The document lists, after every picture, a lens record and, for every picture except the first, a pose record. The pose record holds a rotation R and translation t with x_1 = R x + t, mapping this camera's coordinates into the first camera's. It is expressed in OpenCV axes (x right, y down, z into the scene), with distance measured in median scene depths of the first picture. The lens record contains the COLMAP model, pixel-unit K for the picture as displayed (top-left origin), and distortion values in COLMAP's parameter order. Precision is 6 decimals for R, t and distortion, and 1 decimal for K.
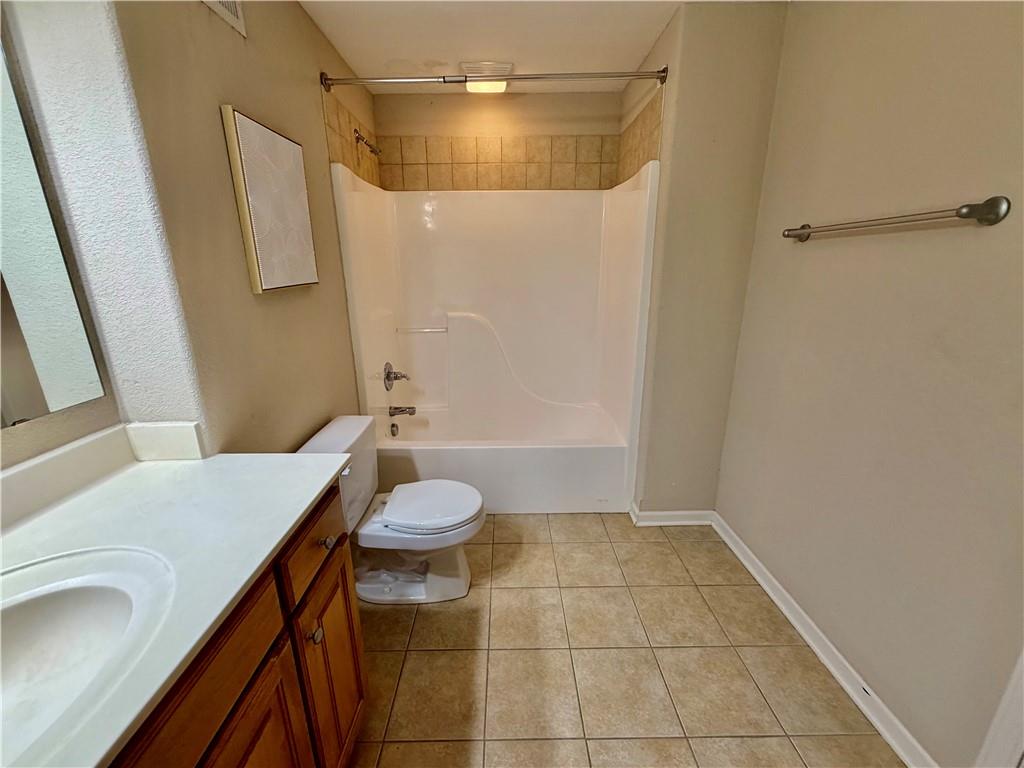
lens RADIAL K [[410.7, 0, 507.6], [0, 410.7, 383.8], [0, 0, 1]] dist [0.000237, 0.000215]
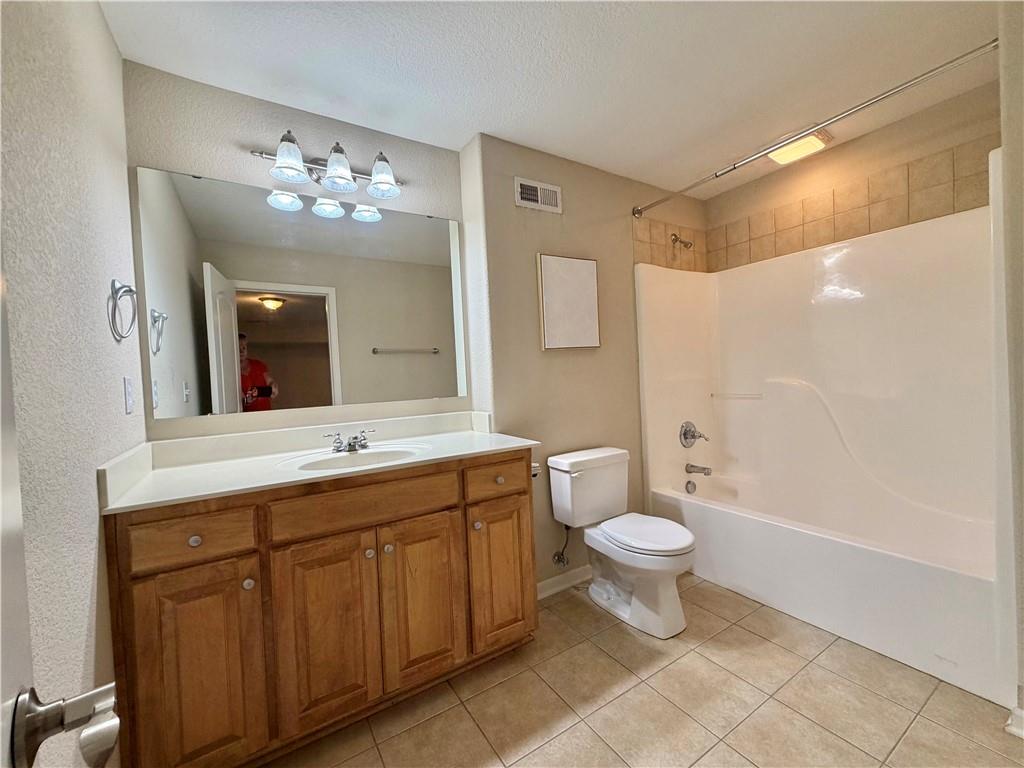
lens RADIAL K [[410.7, 0, 507.6], [0, 410.7, 383.8], [0, 0, 1]] dist [0.000237, 0.000215]
pose [[0.523461, 0.003941, -0.852041, 0.538264], [-0.193747, 0.974344, -0.114525, 0.095943], [0.829729, 0.225030, 0.510794, 0.033534]]
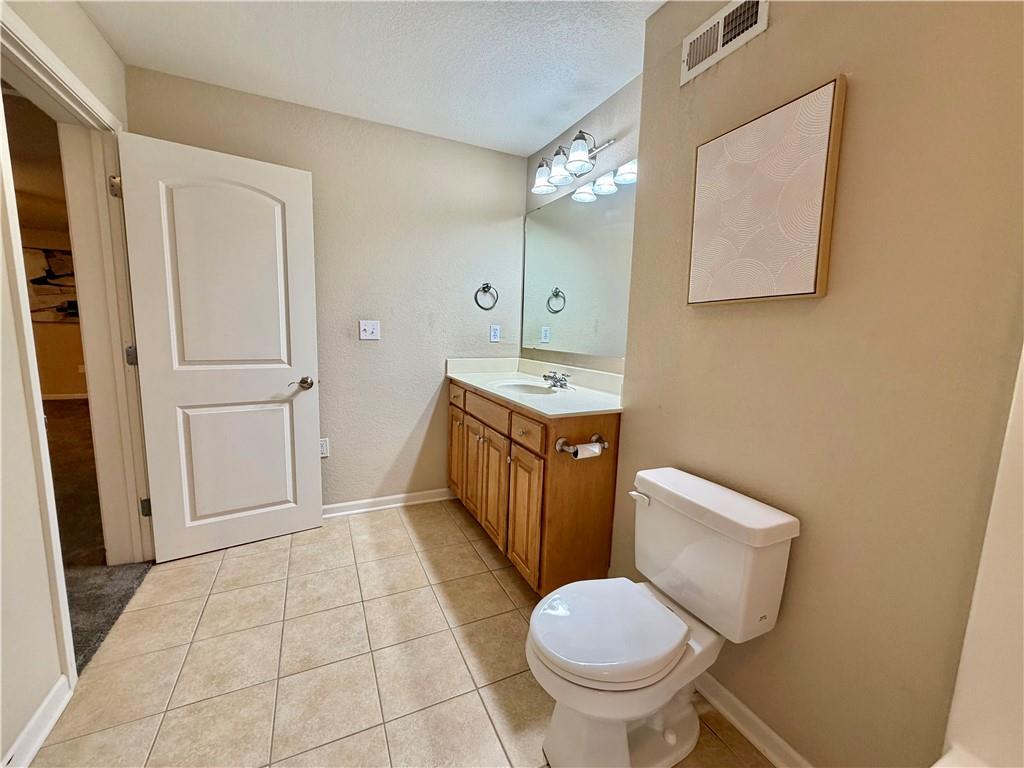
lens RADIAL K [[415.6, 0, 511.9], [0, 415.6, 386.8], [0, 0, 1]] dist [0.000510, 0.000092]
pose [[-0.907070, 0.044854, -0.418584, 0.200759], [-0.132448, 0.913409, 0.384892, -0.273742], [0.399602, 0.404565, -0.822585, 1.276956]]
